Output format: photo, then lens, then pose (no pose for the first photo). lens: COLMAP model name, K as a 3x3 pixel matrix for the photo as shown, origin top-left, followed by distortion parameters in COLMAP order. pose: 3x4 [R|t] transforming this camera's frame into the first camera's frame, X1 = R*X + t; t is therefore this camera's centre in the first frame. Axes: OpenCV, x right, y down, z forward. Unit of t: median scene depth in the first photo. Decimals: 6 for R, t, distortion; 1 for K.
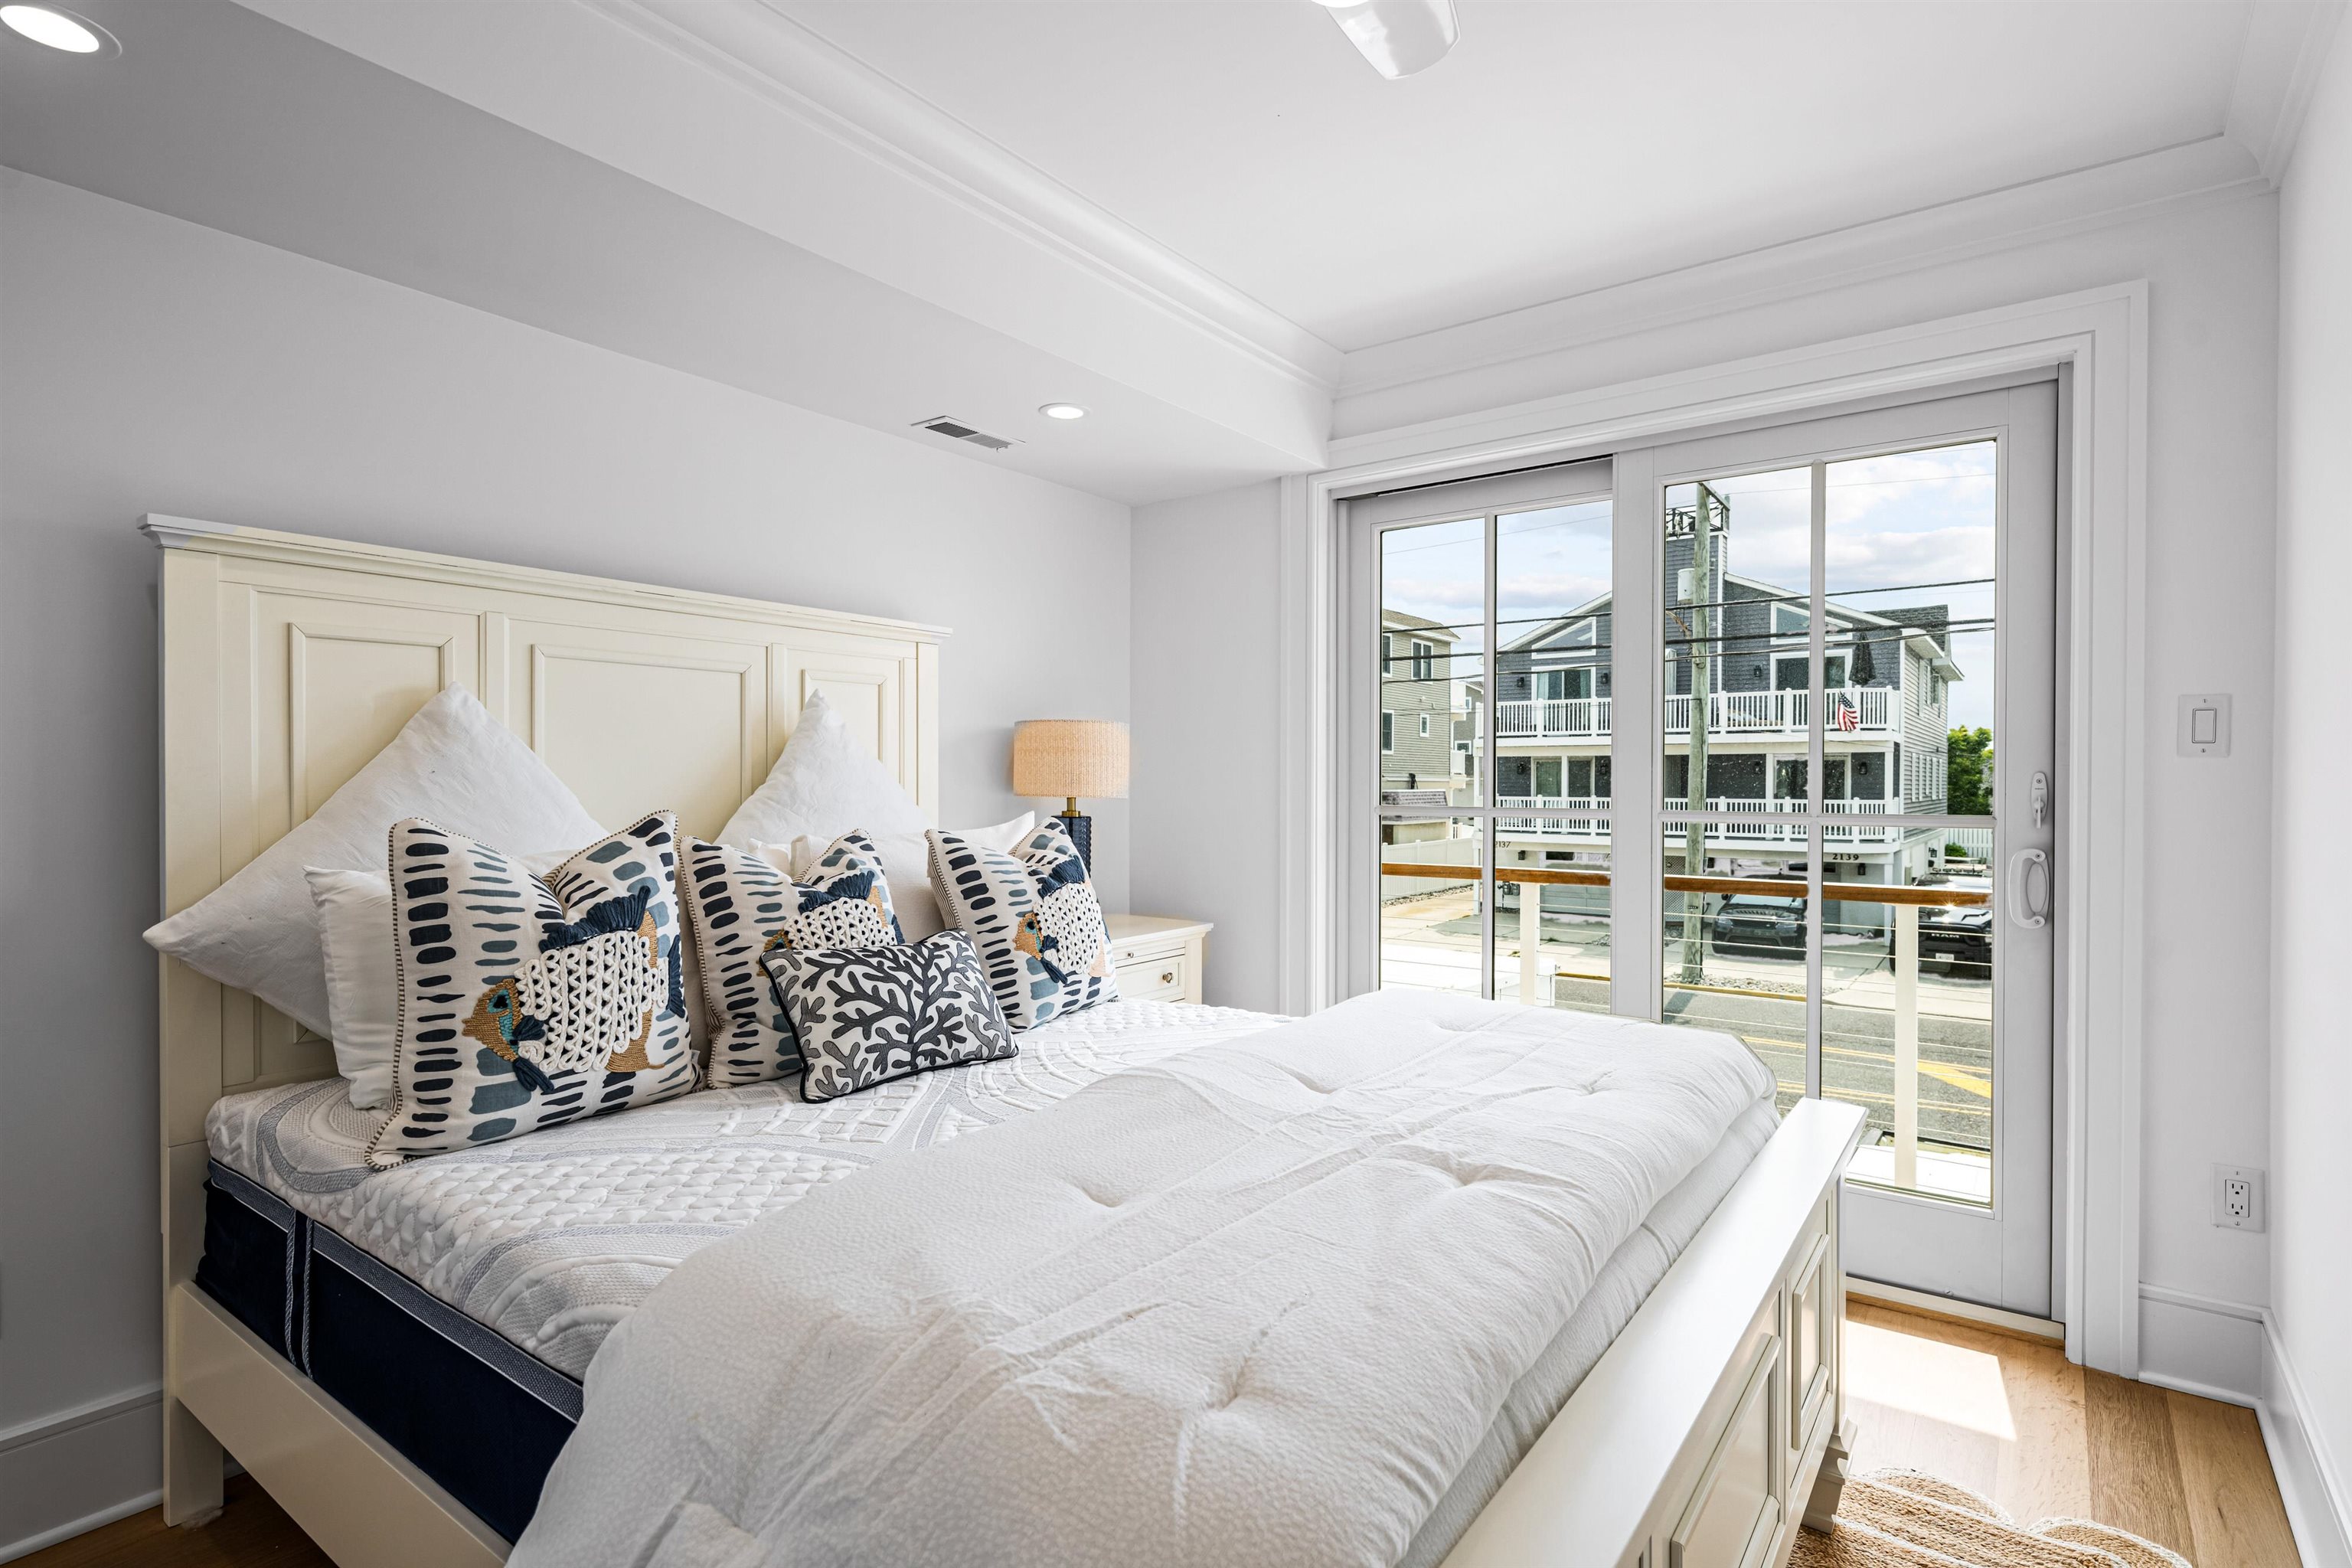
lens RADIAL K [[1159.1, 0, 1176.0], [0, 1159.1, 784.0], [0, 0, 1]] dist [0.002267, 0.000417]
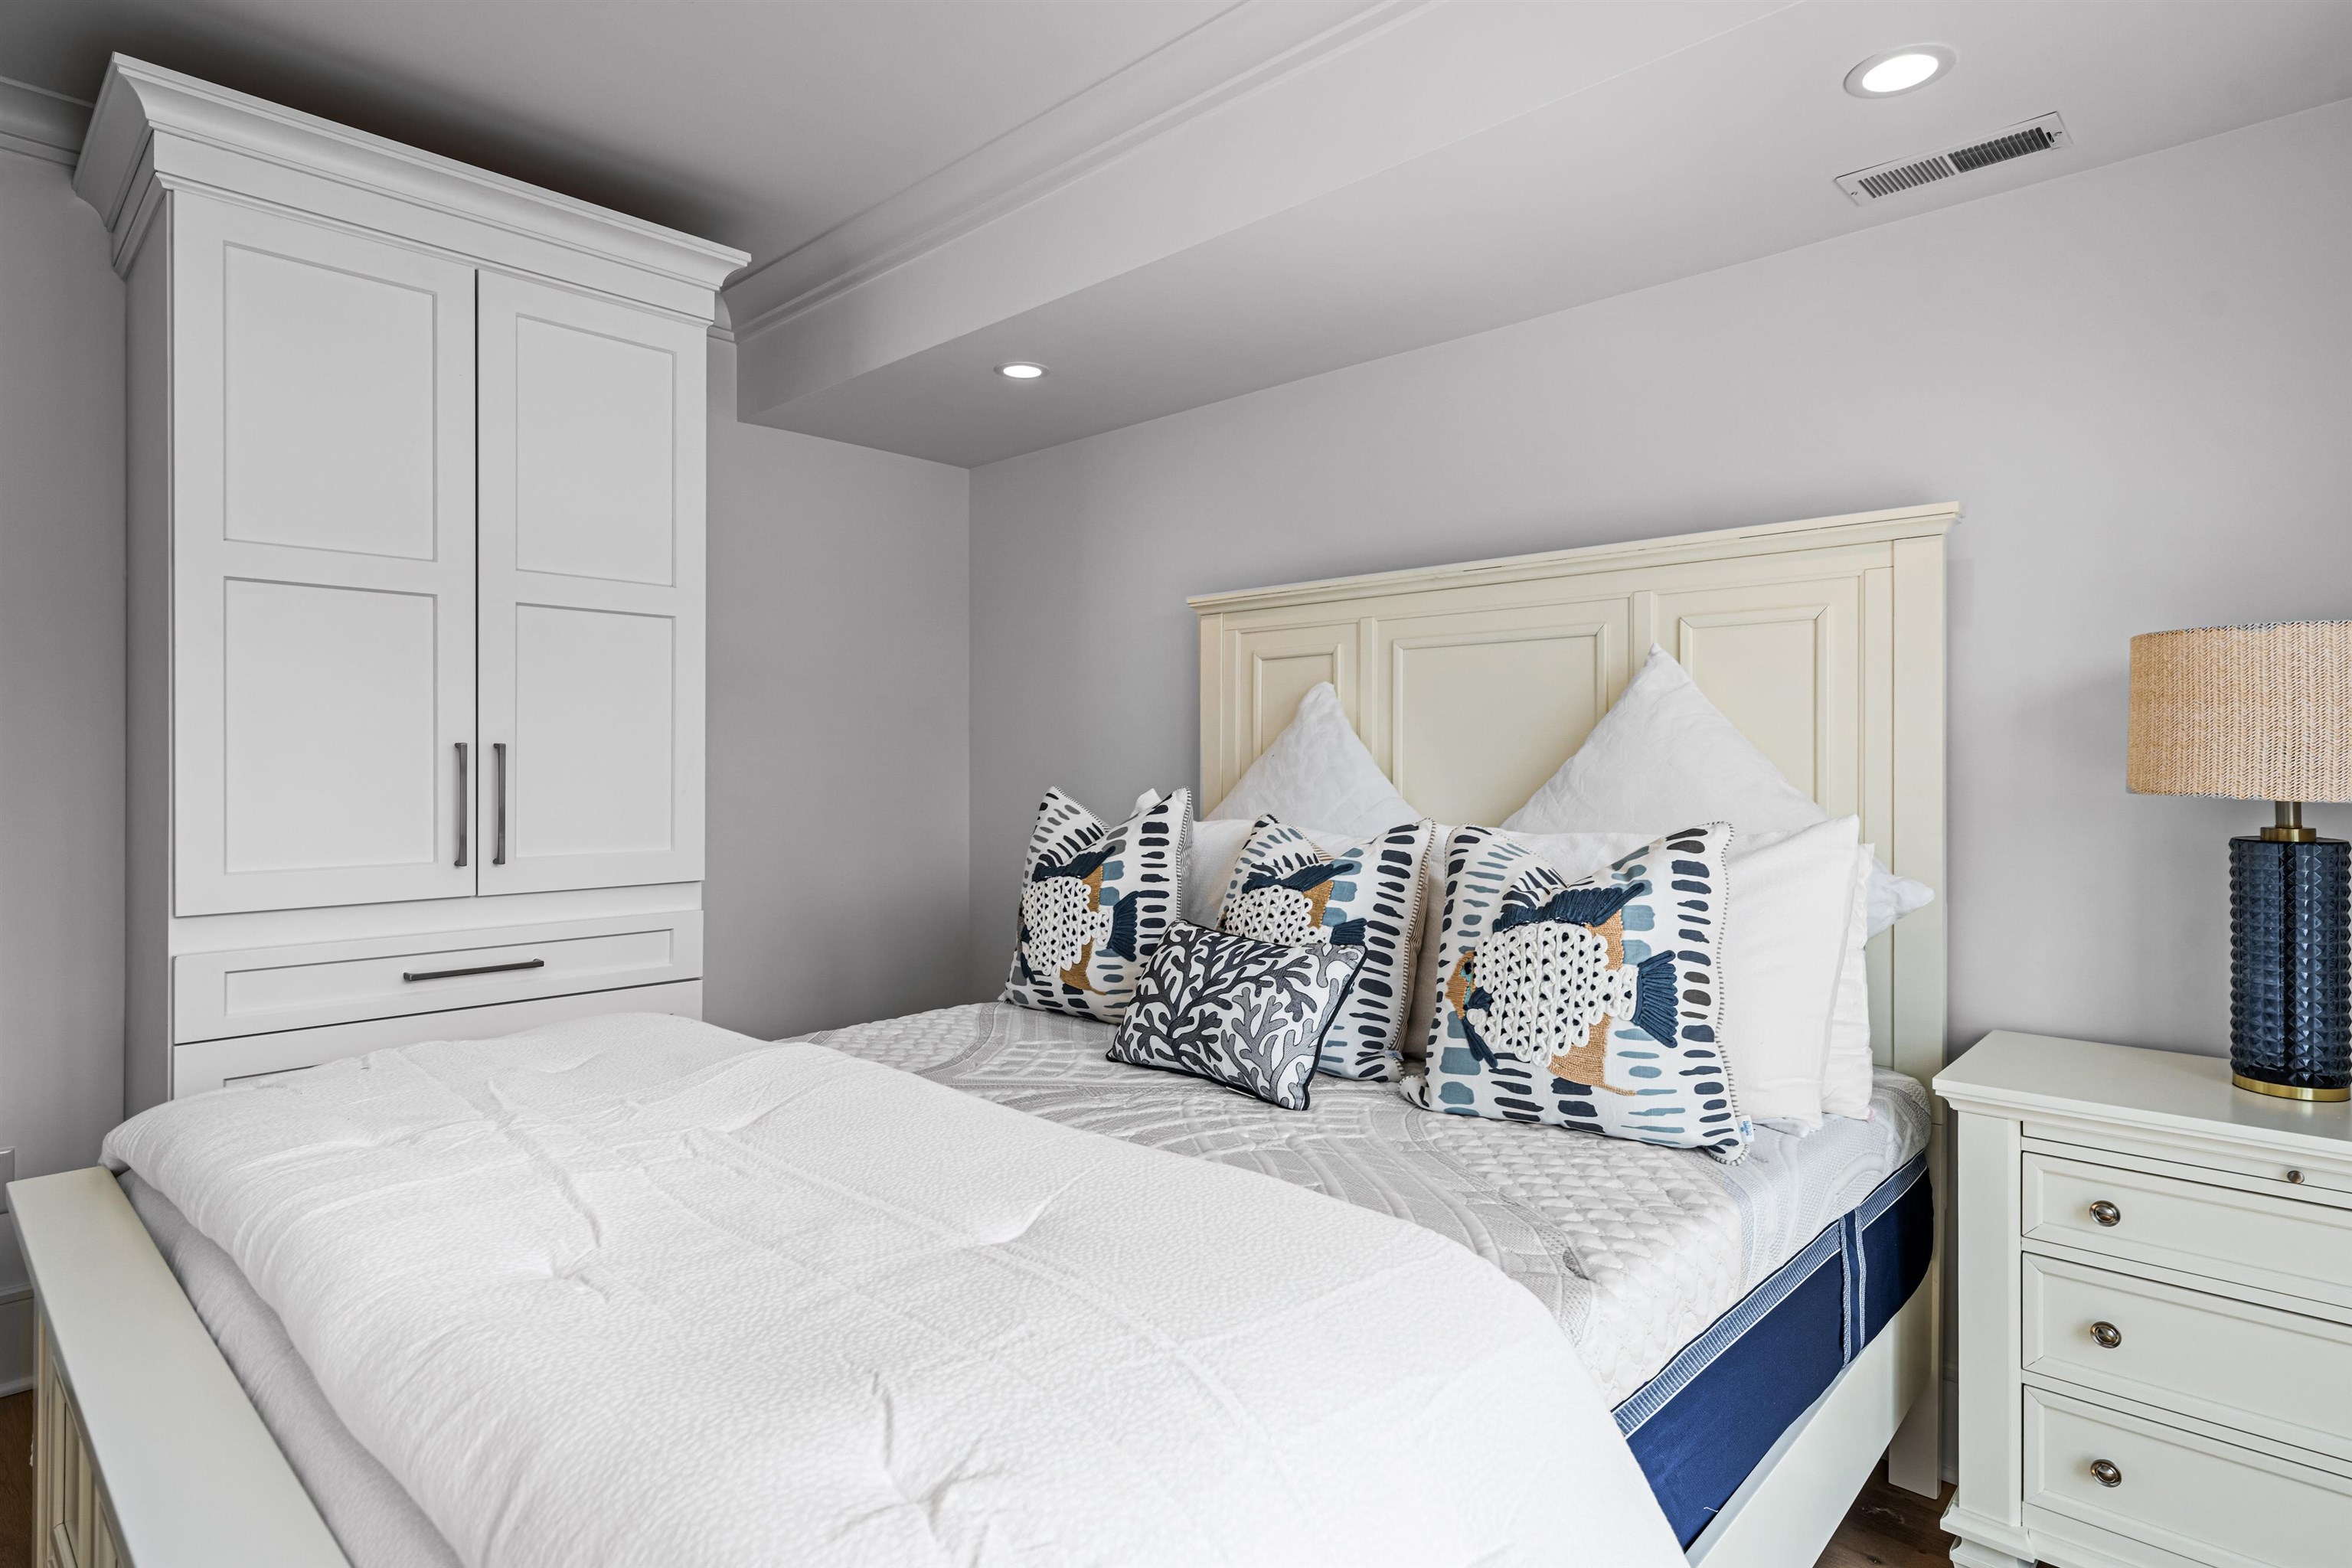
lens RADIAL K [[1227.9, 0, 1180.5], [0, 1227.9, 769.8], [0, 0, 1]] dist [-0.001453, -0.000067]
pose [[-0.109474, -0.002048, -0.993988, 0.738163], [-0.006475, 0.999978, -0.001348, 0.007112], [0.993969, 0.006289, -0.109484, 1.079163]]
